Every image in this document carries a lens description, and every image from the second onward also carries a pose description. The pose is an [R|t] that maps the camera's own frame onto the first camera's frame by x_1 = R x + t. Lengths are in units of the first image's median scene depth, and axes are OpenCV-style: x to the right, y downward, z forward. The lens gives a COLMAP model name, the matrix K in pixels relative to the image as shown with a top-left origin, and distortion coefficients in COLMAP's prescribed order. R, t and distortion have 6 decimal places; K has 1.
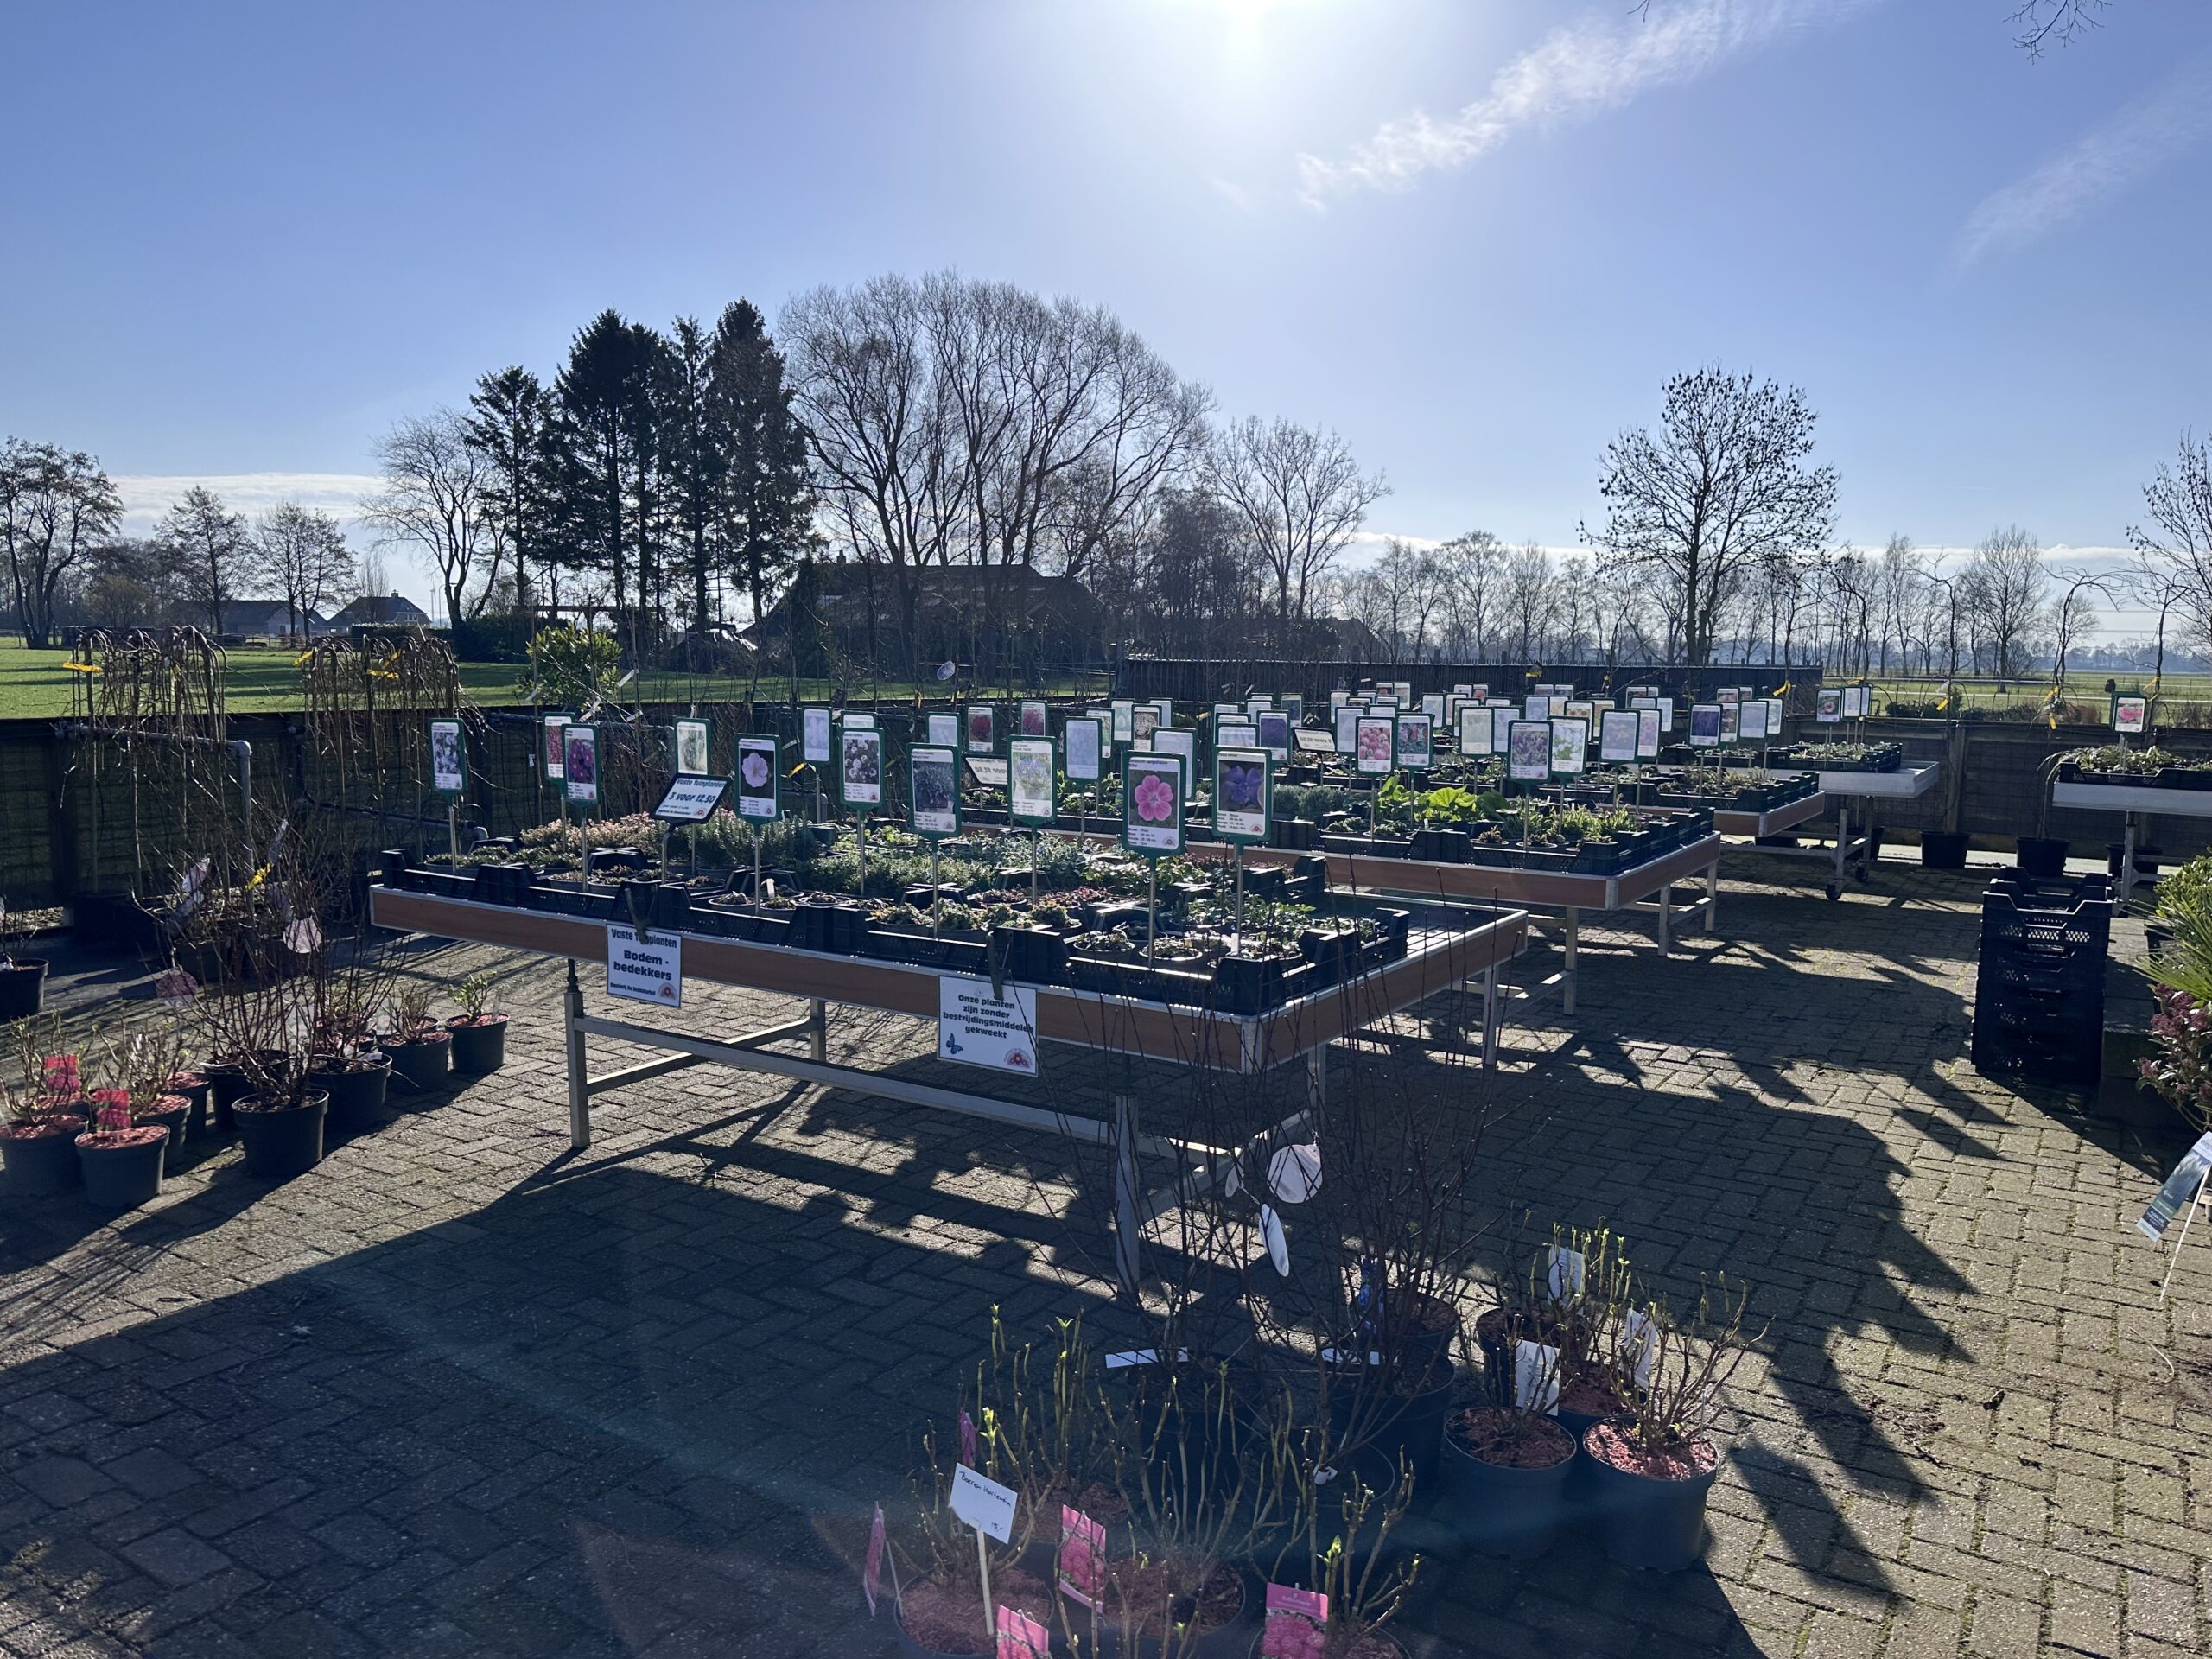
lens RADIAL K [[1582.5, 0, 1108.9], [0, 1582.5, 828.9], [0, 0, 1]] dist [0.003378, 0.003327]
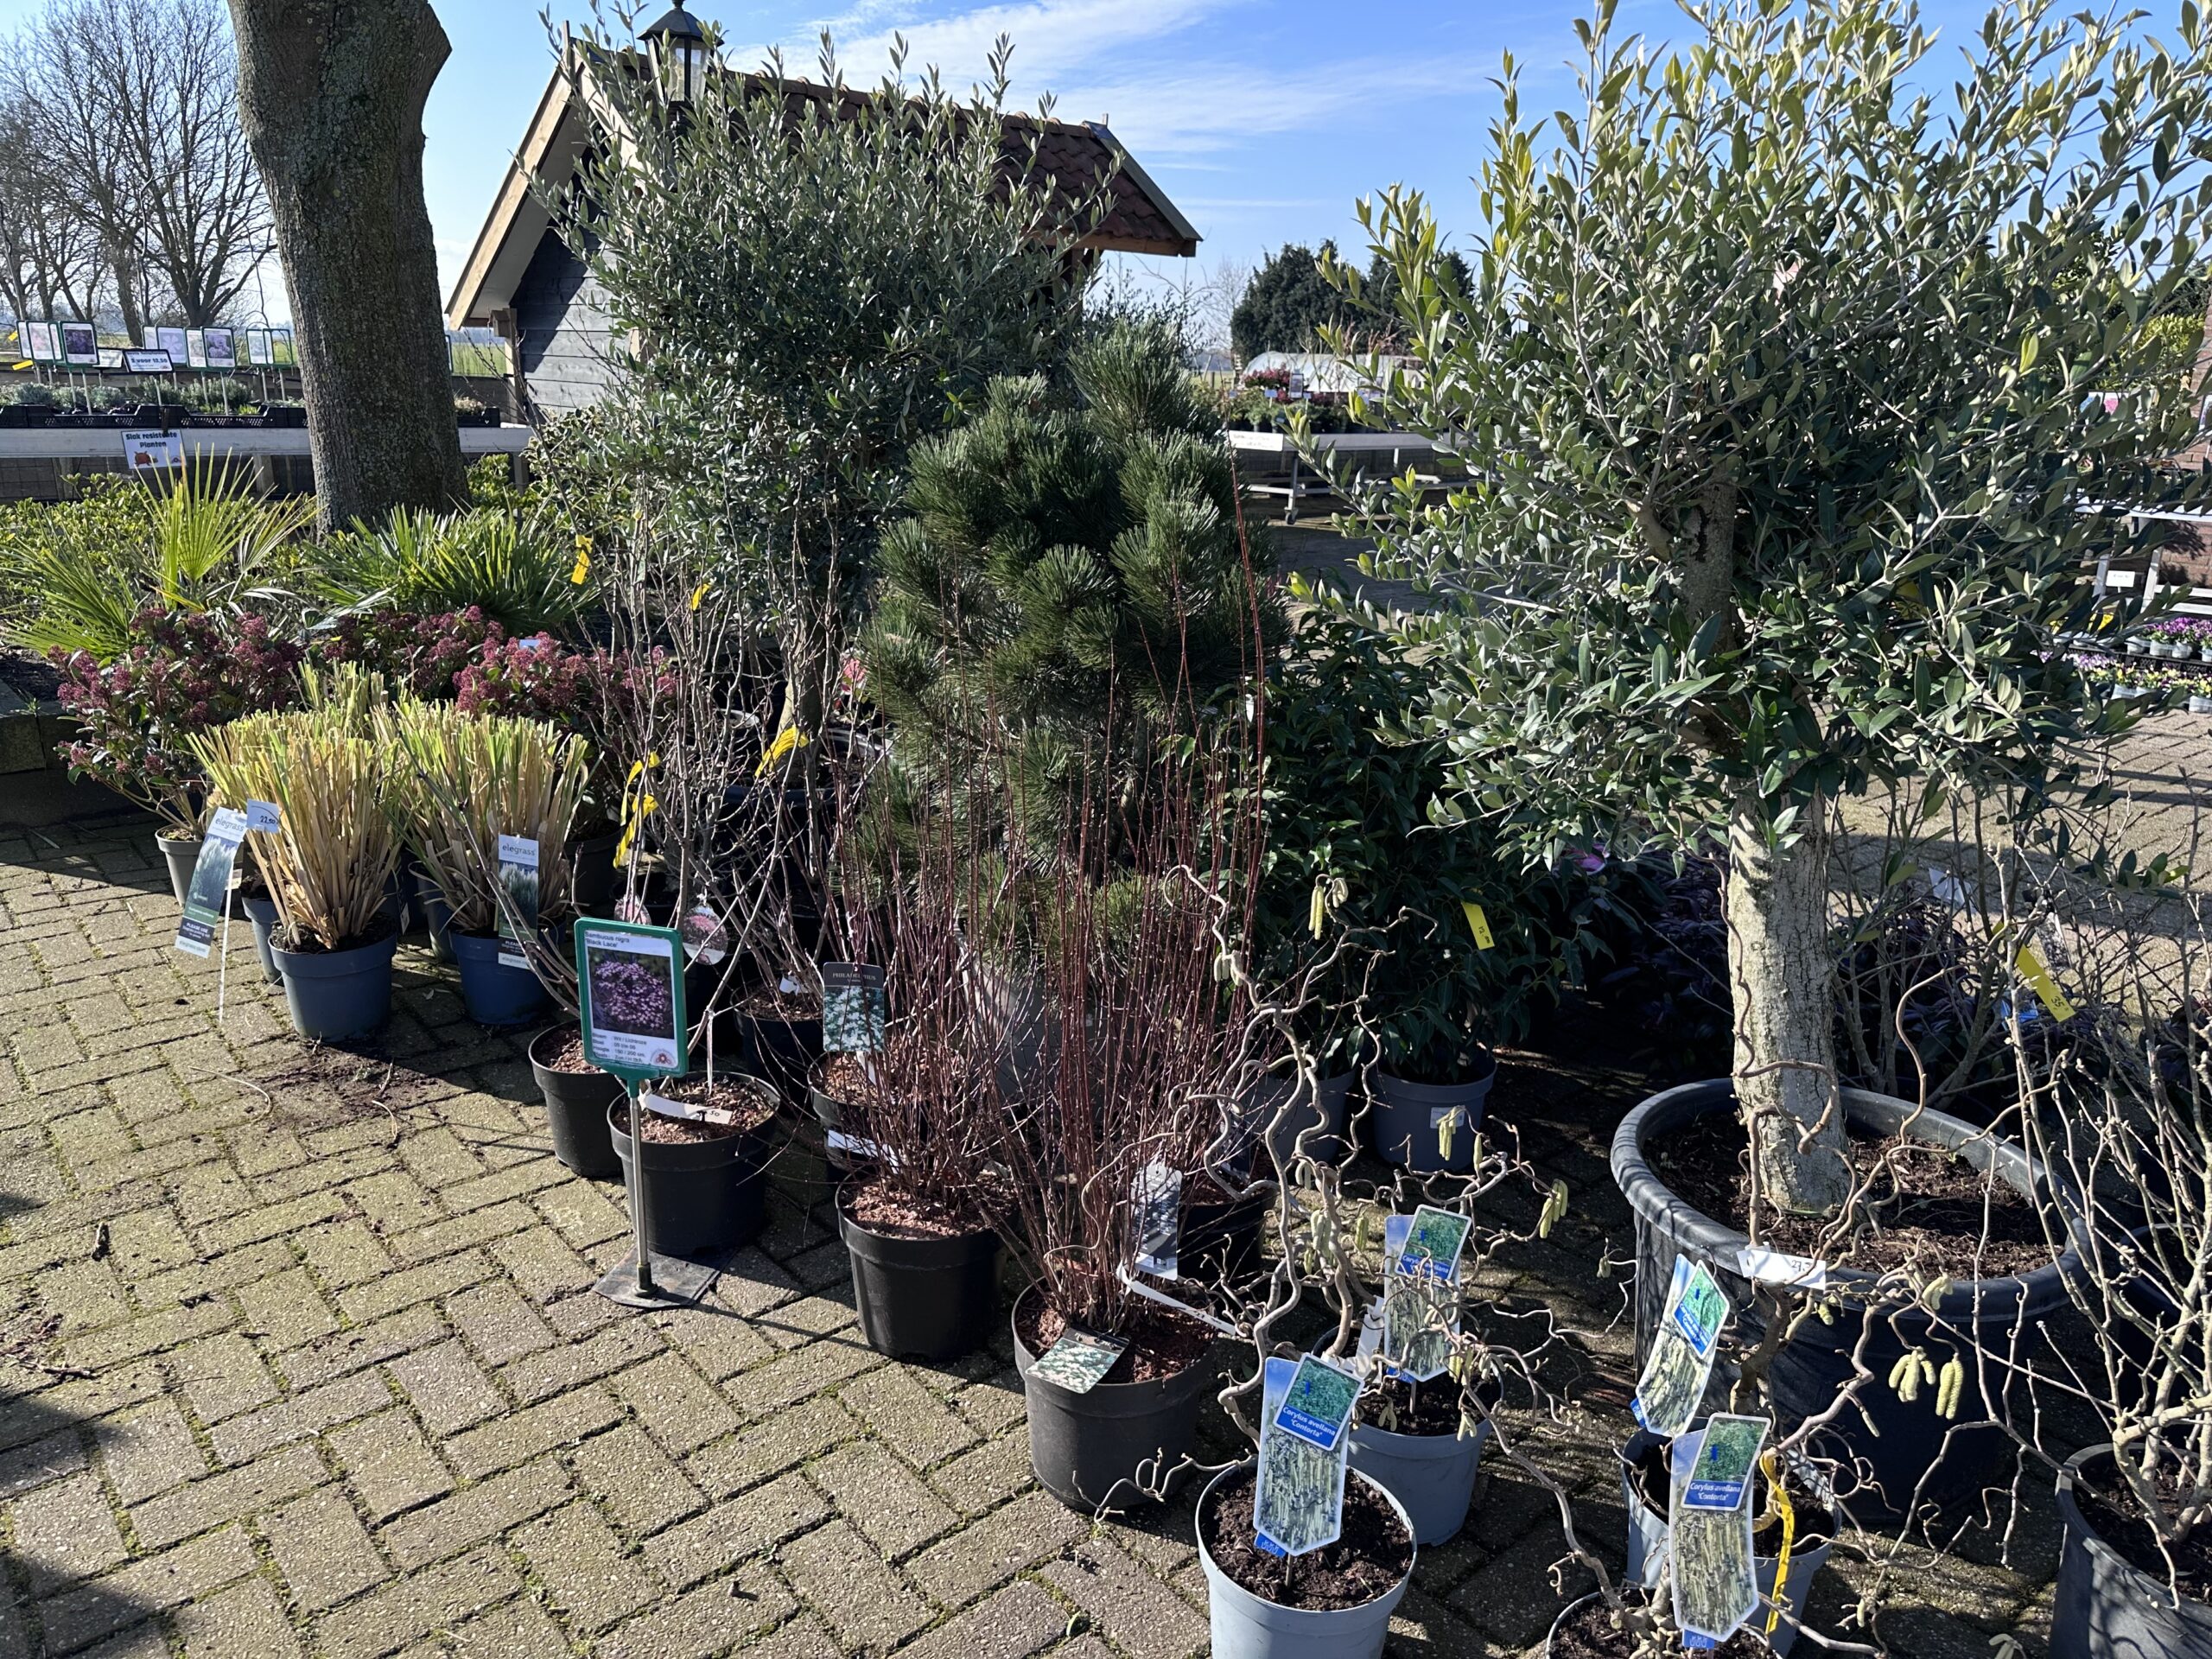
lens RADIAL K [[1582.5, 0, 1110.0], [0, 1582.5, 824.5], [0, 0, 1]] dist [0.003378, 0.003327]
pose [[0.280282, -0.278743, 0.918556, 0.083657], [0.087472, 0.960346, 0.264734, 0.029087], [-0.955924, 0.006148, 0.293550, 0.375324]]
